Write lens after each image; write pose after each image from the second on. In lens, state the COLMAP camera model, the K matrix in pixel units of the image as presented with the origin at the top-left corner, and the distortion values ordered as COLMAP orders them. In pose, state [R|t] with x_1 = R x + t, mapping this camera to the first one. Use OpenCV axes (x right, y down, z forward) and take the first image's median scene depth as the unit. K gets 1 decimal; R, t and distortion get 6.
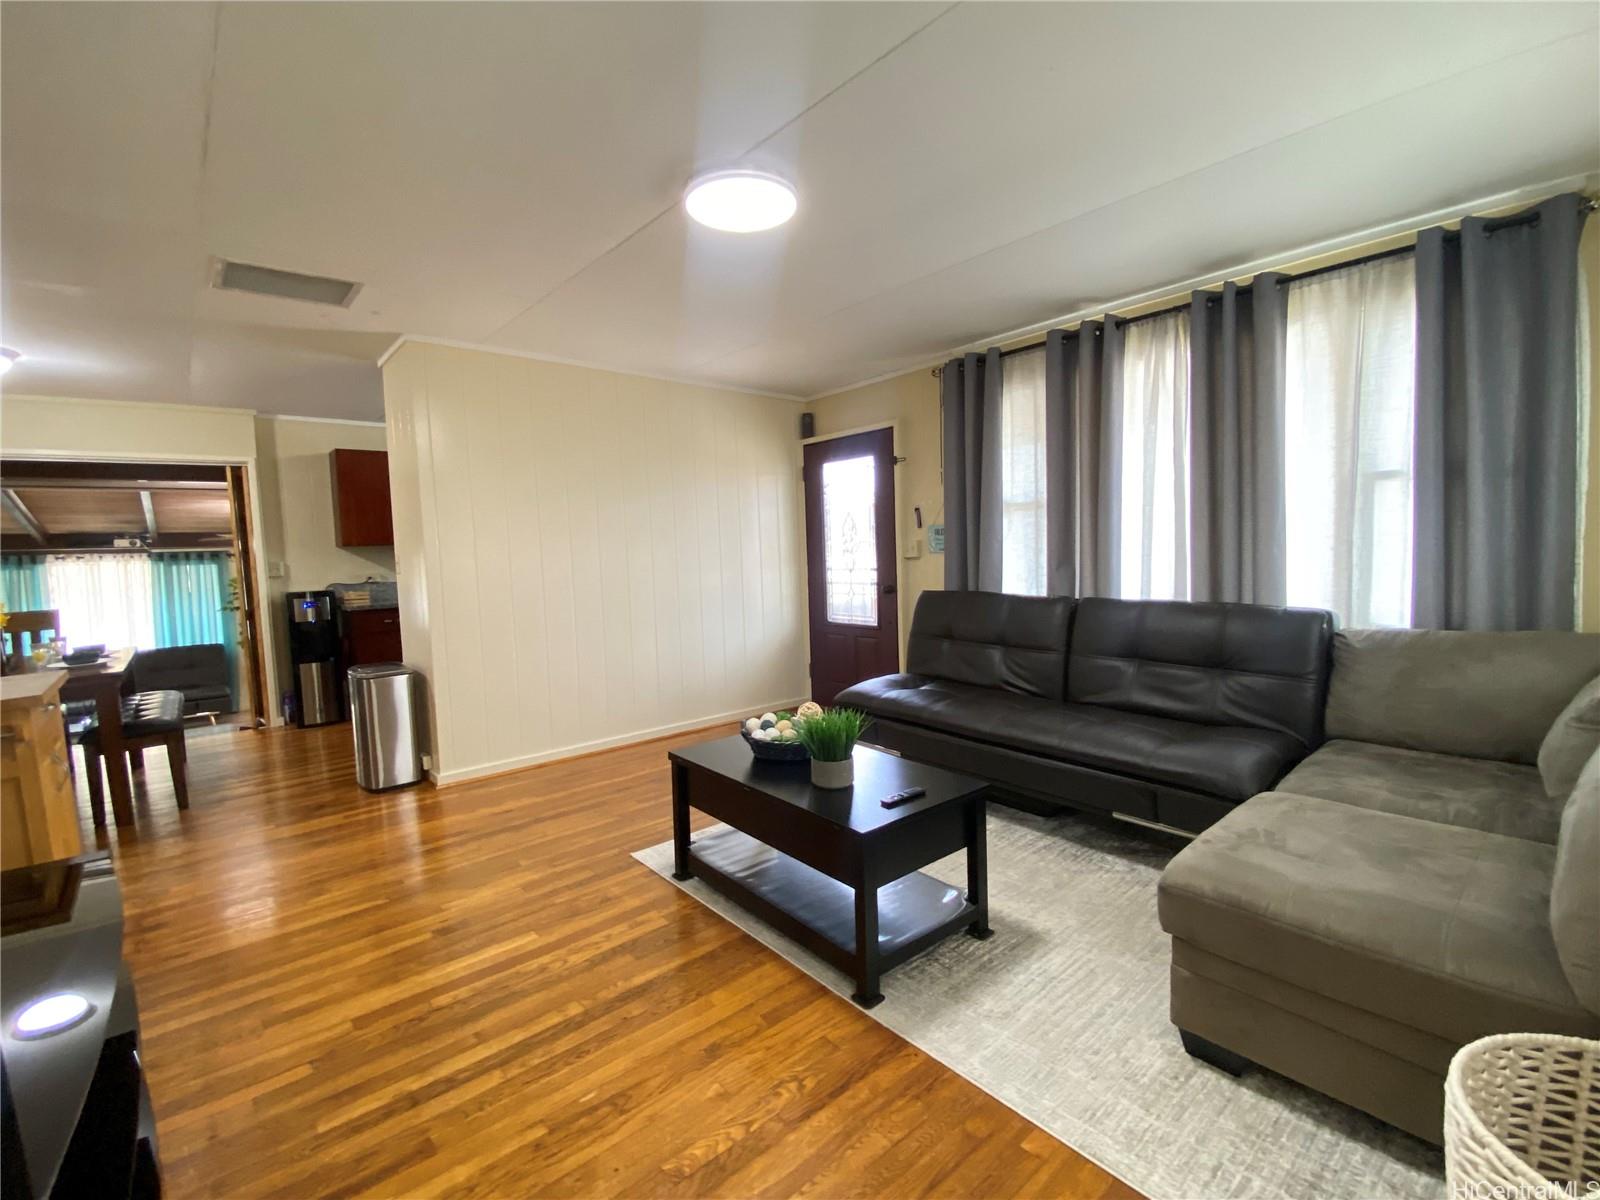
lens RADIAL K [[706.3, 0, 800.0], [0, 706.3, 600.0], [0, 0, 1]] dist [0.014812, -0.019805]
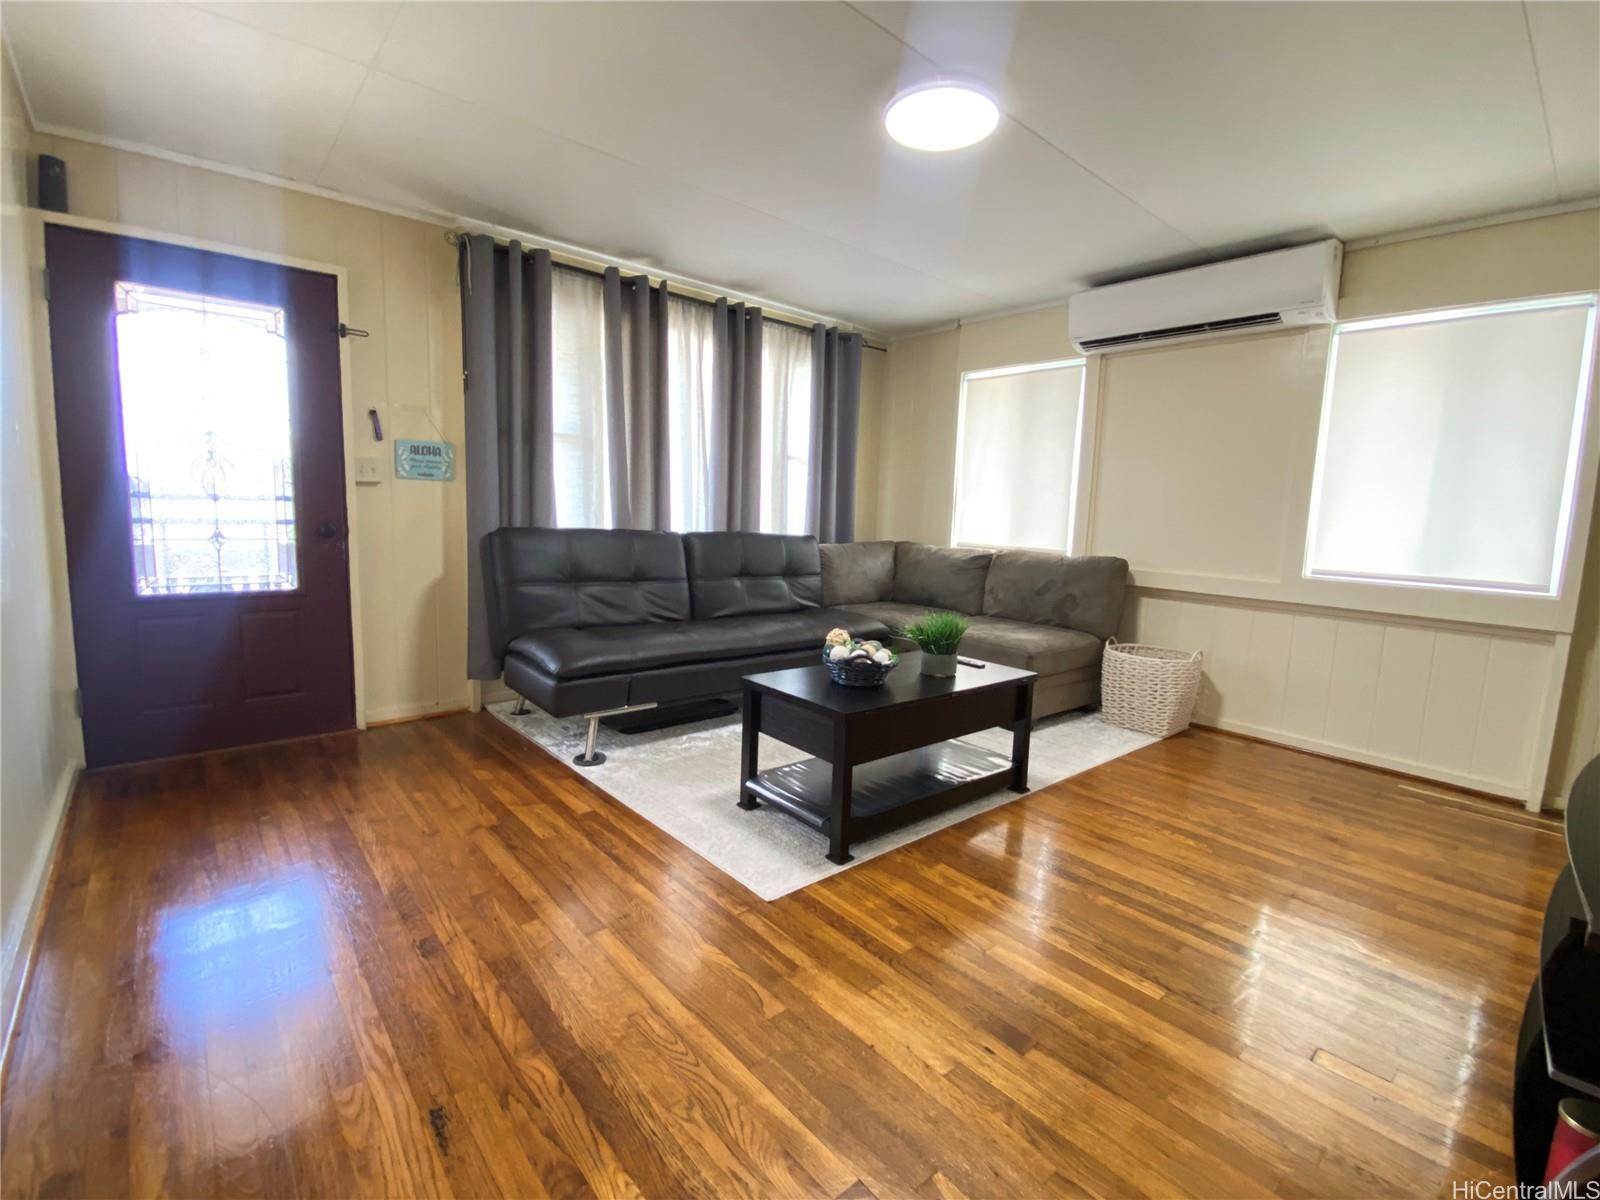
lens RADIAL K [[686.3, 0, 800.0], [0, 686.3, 600.0], [0, 0, 1]] dist [0.024571, -0.018242]
pose [[0.019631, -0.112407, 0.993468, -0.771847], [0.026695, 0.993365, 0.111868, -0.012496], [-0.999451, 0.024324, 0.022501, 0.821905]]
